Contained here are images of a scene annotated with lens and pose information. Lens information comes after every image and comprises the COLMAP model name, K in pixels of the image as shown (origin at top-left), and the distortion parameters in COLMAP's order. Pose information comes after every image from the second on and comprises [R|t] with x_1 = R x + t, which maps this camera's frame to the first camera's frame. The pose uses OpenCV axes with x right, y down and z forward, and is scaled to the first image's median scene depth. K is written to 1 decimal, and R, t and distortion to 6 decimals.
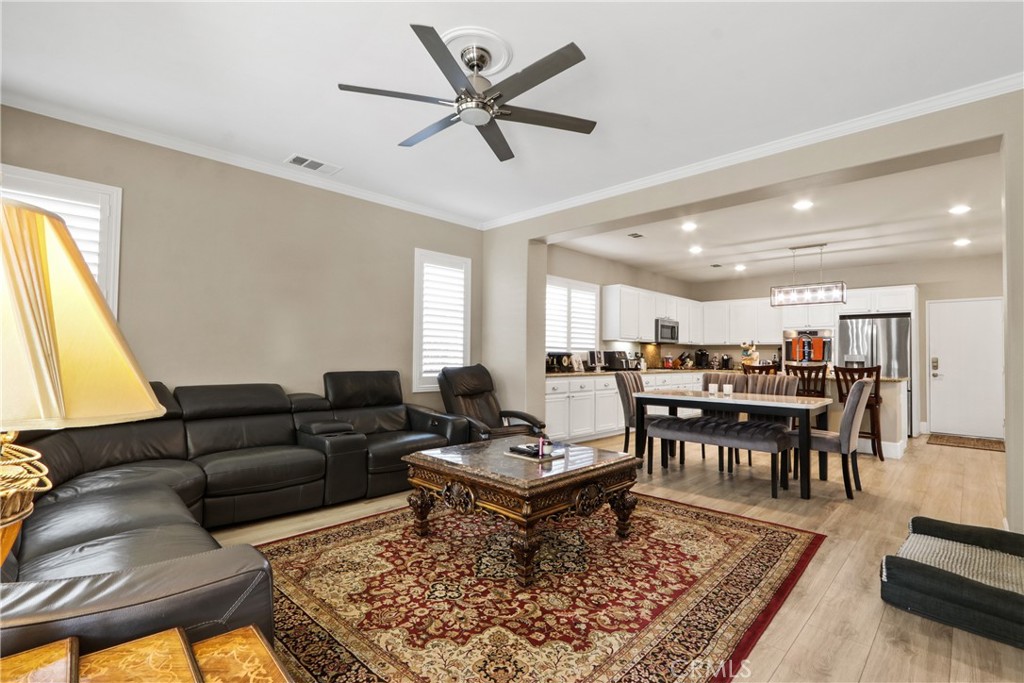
lens RADIAL K [[472.2, 0, 512.9], [0, 472.2, 345.0], [0, 0, 1]] dist [-0.011770, 0.000287]
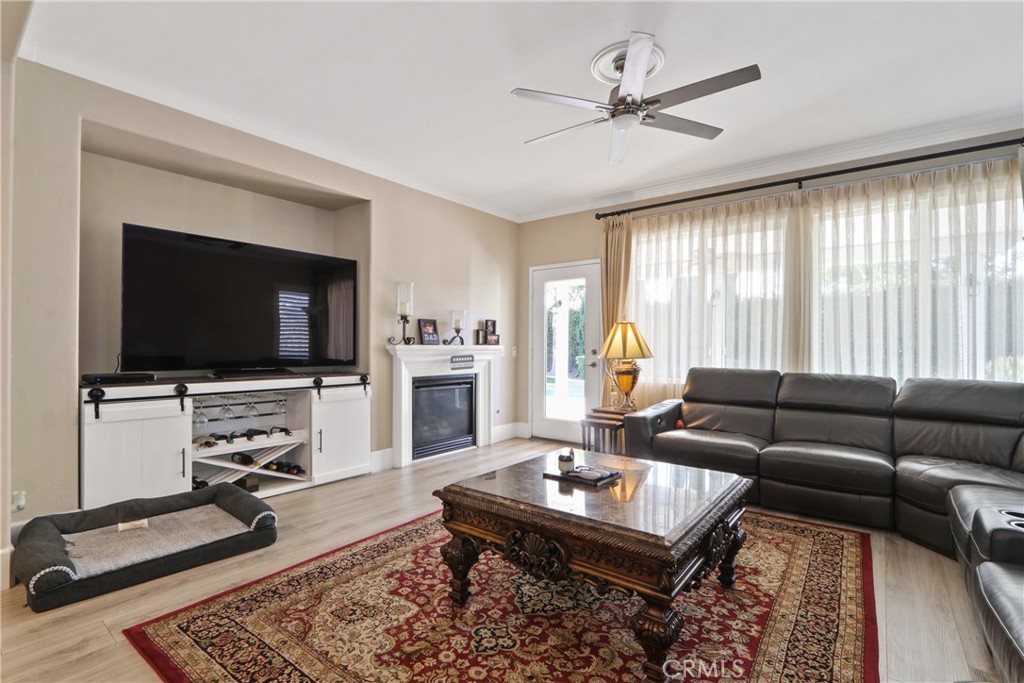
lens RADIAL K [[472.2, 0, 515.4], [0, 472.2, 343.8], [0, 0, 1]] dist [-0.011770, 0.000287]
pose [[-0.992959, -0.018522, -0.117000, 0.108674], [-0.015346, 0.999491, -0.027986, 0.018786], [0.117458, -0.025994, -0.992738, 0.771144]]
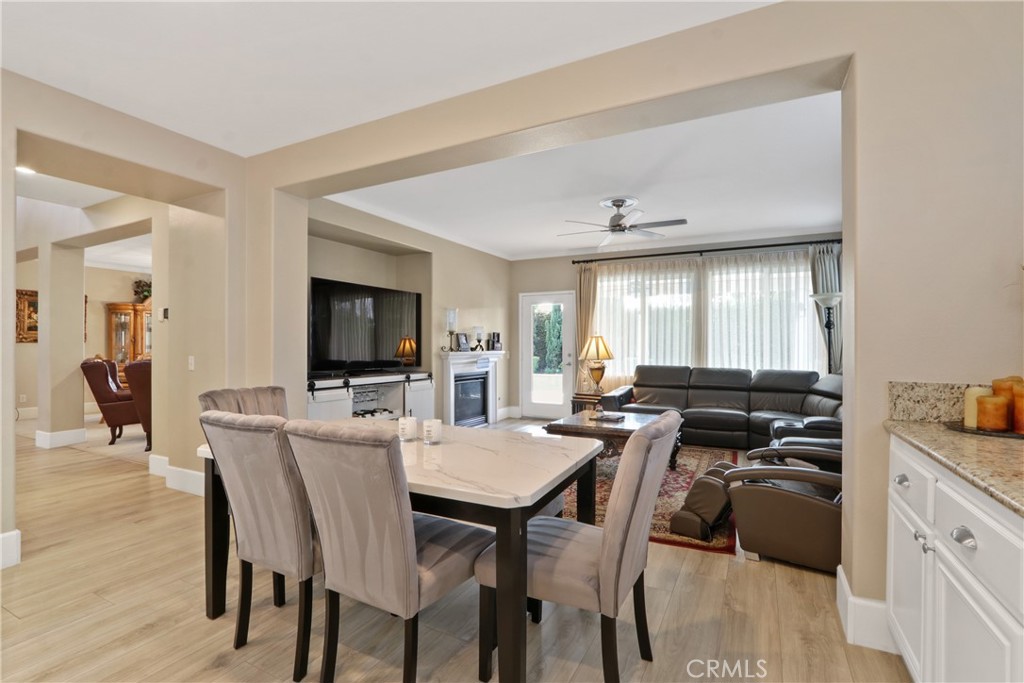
lens RADIAL K [[472.2, 0, 518.7], [0, 472.2, 345.5], [0, 0, 1]] dist [-0.011770, 0.000287]
pose [[-0.952787, -0.015193, -0.303258, 0.350505], [-0.007049, 0.999585, -0.027931, 0.017504], [0.303557, -0.024475, -0.952499, 1.053126]]
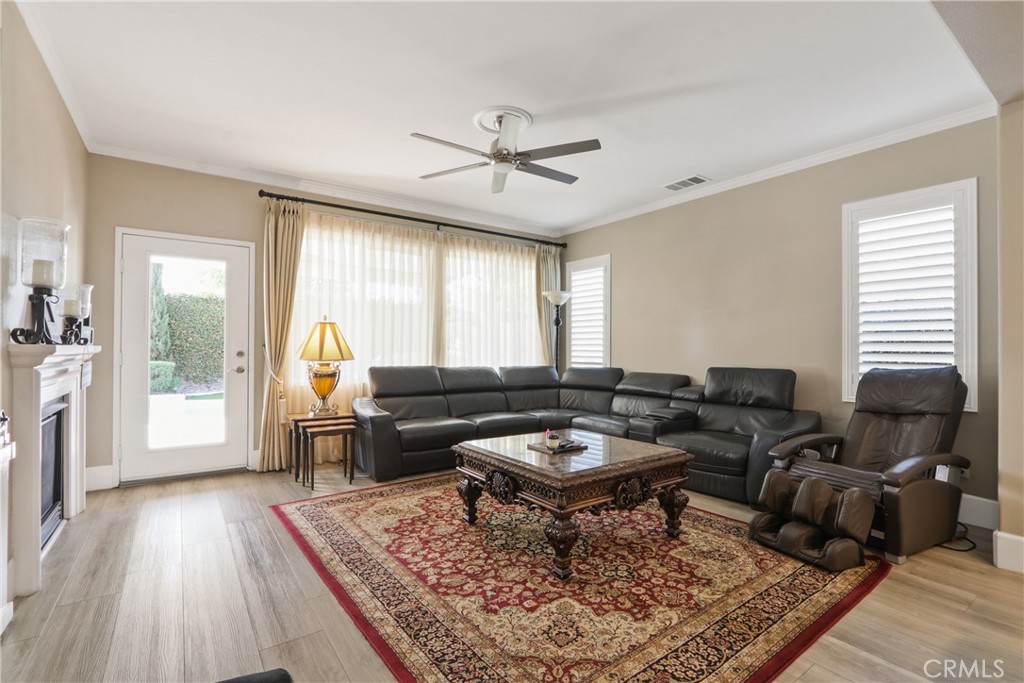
lens RADIAL K [[472.2, 0, 515.4], [0, 472.2, 342.8], [0, 0, 1]] dist [-0.011770, 0.000287]
pose [[-0.169640, -0.025016, -0.985188, 0.462200], [0.016118, 0.999474, -0.028154, 0.017072], [0.985374, -0.020655, -0.169148, 0.477632]]
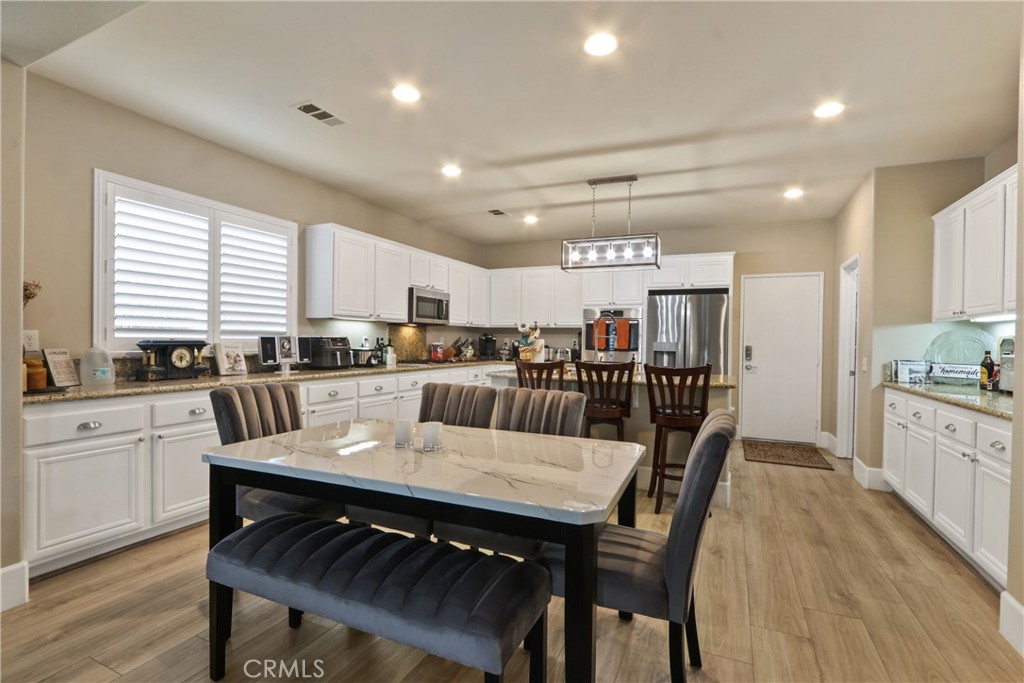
lens RADIAL K [[472.2, 0, 514.0], [0, 472.2, 342.1], [0, 0, 1]] dist [-0.011770, 0.000287]
pose [[0.940421, -0.002242, 0.340004, 0.271064], [-0.009383, 0.999426, 0.032542, -0.001907], [-0.339882, -0.033794, 0.939861, 0.414226]]
